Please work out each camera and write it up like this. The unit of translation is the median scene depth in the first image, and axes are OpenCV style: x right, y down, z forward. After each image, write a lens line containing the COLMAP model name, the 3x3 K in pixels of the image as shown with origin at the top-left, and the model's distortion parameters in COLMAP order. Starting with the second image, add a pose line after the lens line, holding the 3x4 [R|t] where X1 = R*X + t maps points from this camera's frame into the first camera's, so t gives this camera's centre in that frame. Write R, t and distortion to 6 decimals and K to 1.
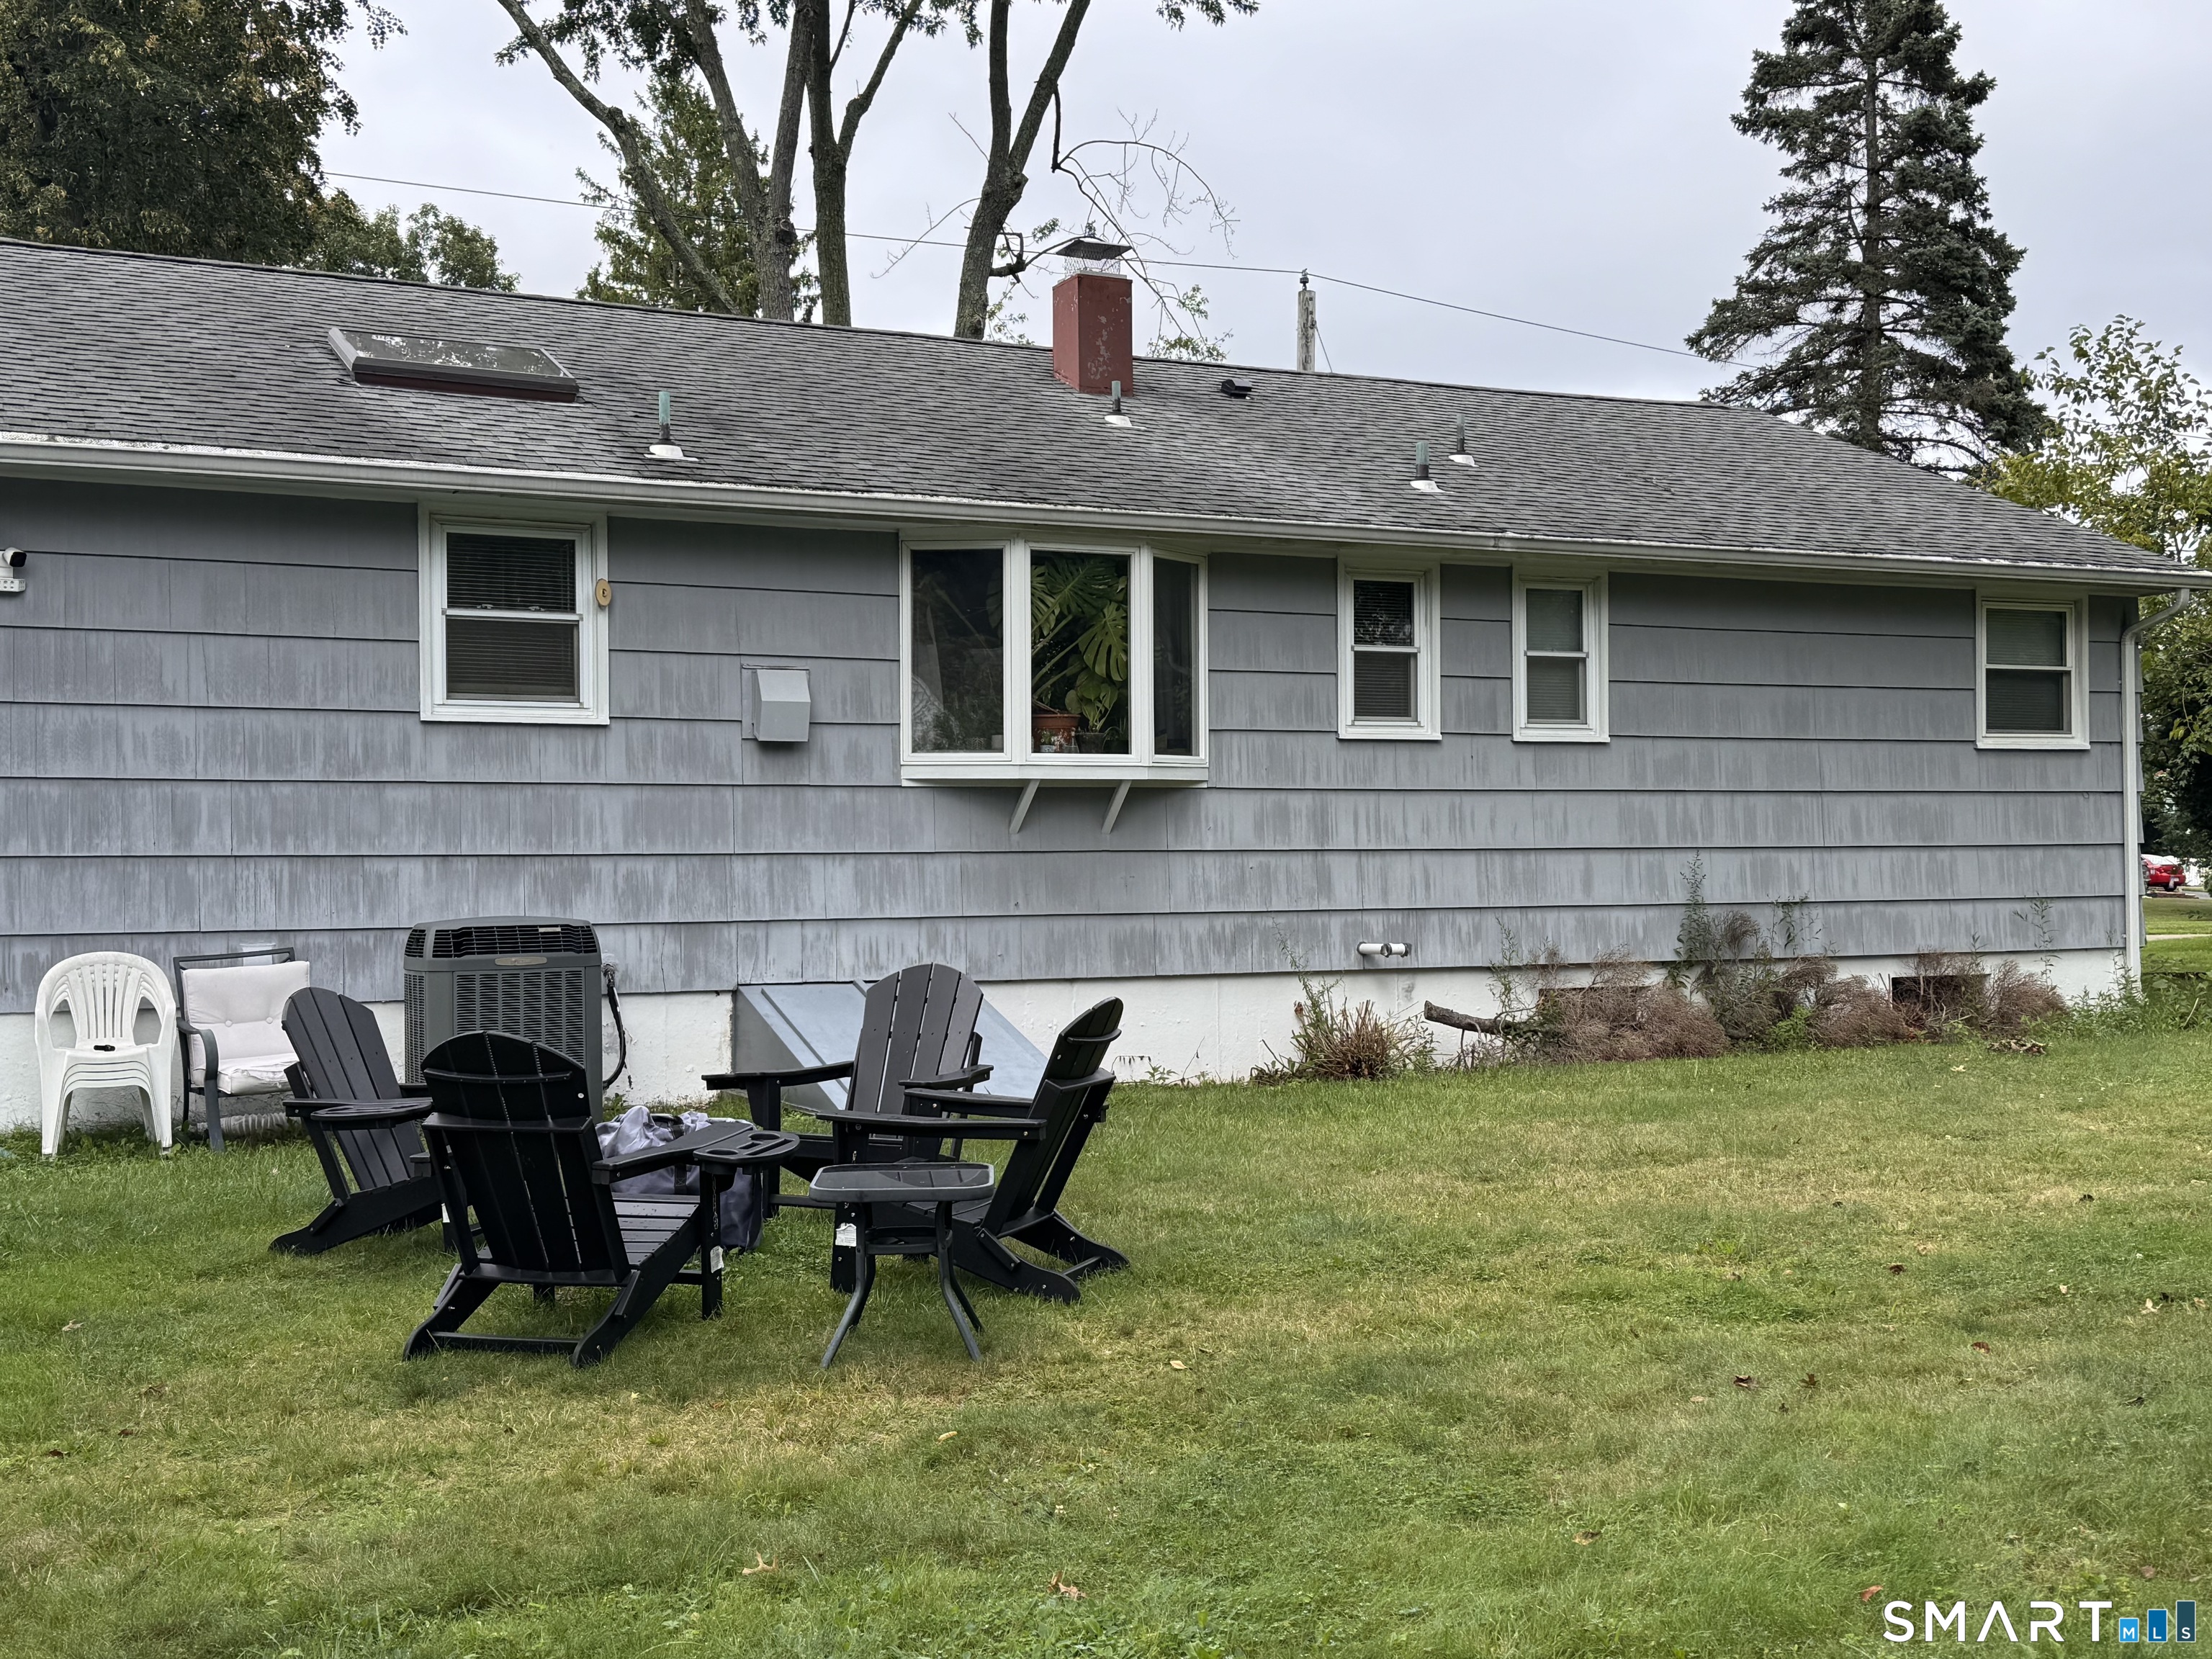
lens RADIAL K [[2381.9, 0, 1106.0], [0, 2381.9, 829.5], [0, 0, 1]] dist [0.004158, 0.005125]
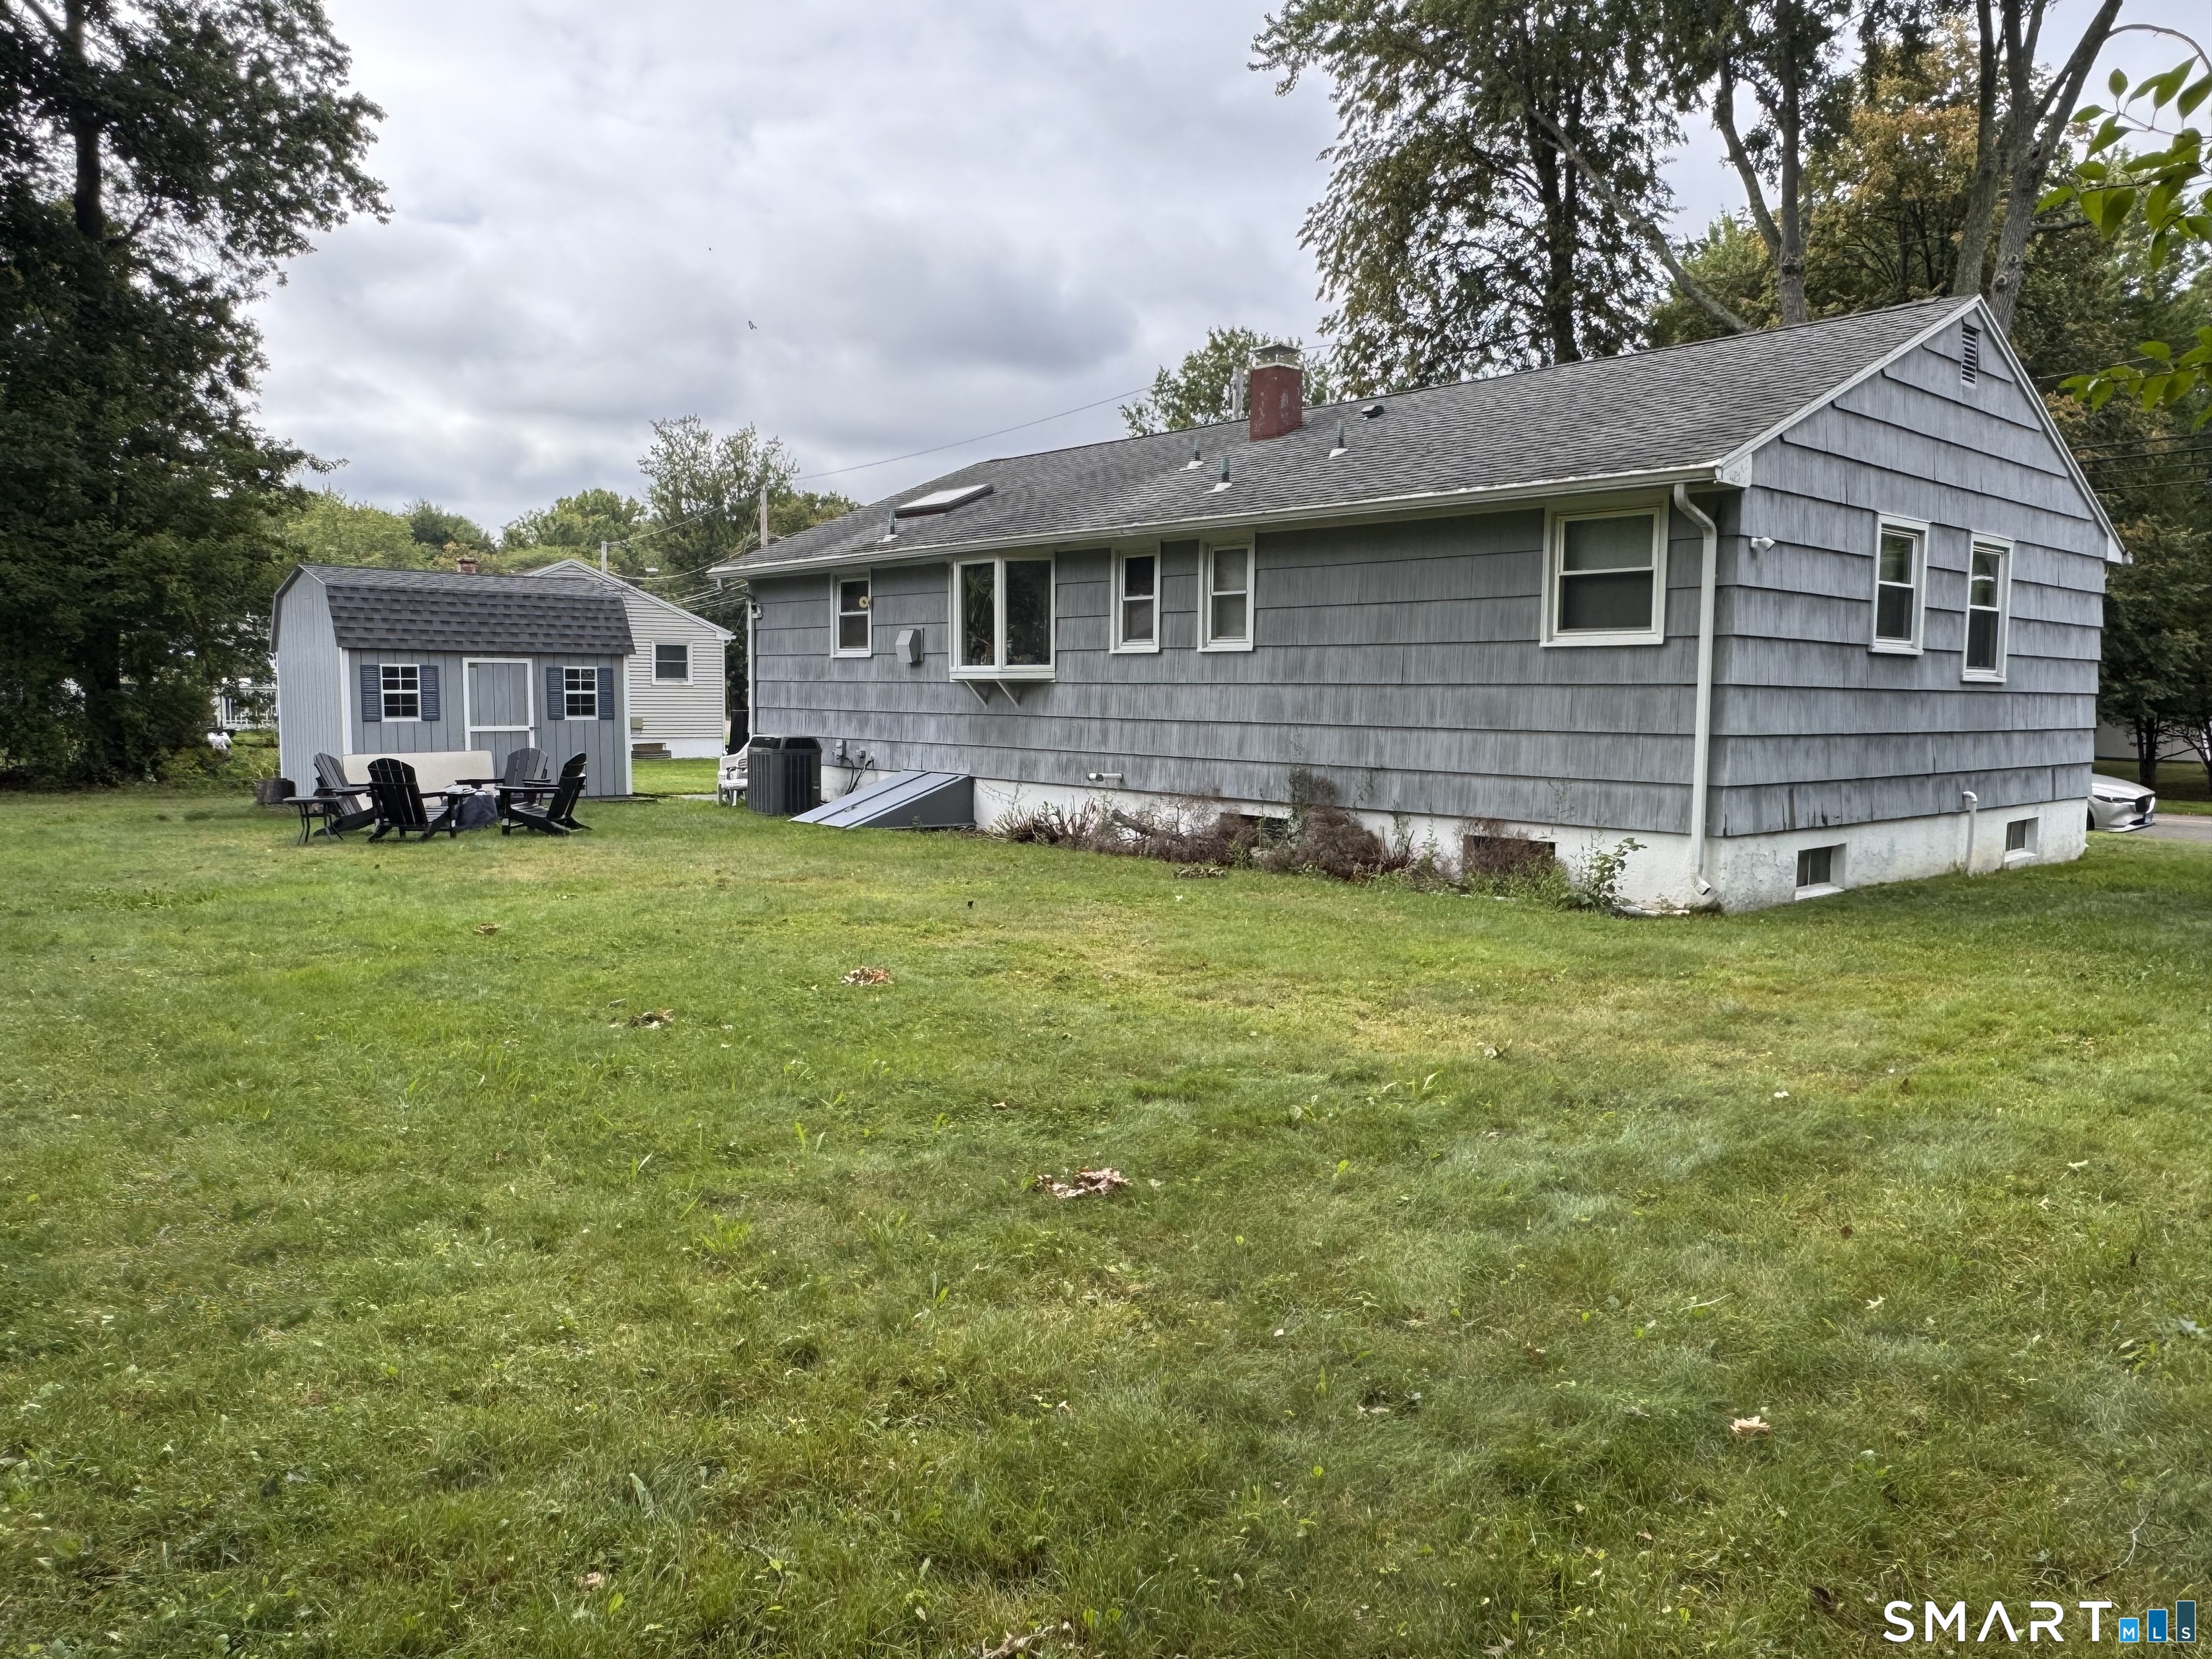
lens RADIAL K [[1573.3, 0, 1106.0], [0, 1573.3, 829.5], [0, 0, 1]] dist [0.001292, 0.000094]
pose [[0.301015, 0.084959, -0.949827, 1.100395], [-0.017510, 0.996348, 0.083571, -0.006066], [0.953459, -0.008525, 0.301403, 0.603060]]
